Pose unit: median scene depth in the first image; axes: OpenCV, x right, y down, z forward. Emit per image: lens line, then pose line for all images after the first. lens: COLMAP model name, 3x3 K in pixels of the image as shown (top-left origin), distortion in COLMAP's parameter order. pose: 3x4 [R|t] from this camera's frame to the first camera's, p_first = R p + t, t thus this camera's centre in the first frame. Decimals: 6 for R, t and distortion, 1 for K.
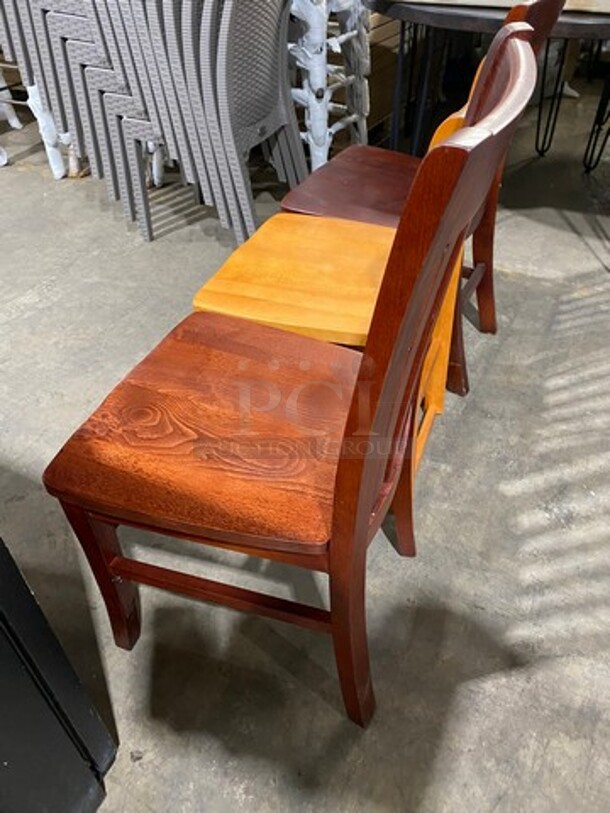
lens RADIAL K [[596.2, 0, 302.5], [0, 596.2, 405.9], [0, 0, 1]] dist [0.009007, 0.002213]
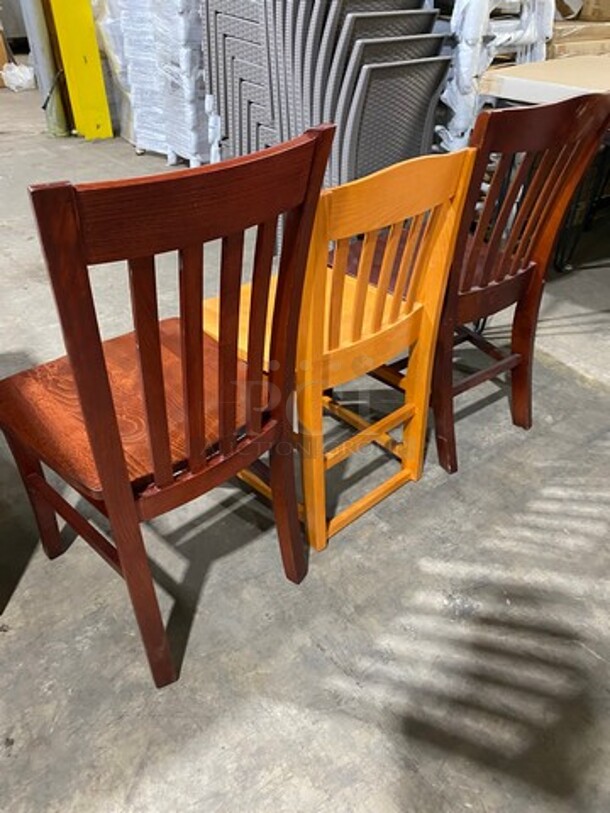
lens RADIAL K [[596.2, 0, 302.5], [0, 596.2, 405.9], [0, 0, 1]] dist [0.009007, 0.002213]
pose [[0.892040, 0.278725, -0.355777, 0.413632], [-0.309022, 0.950578, -0.030103, -0.019214], [0.329804, 0.136796, 0.934086, -0.037641]]
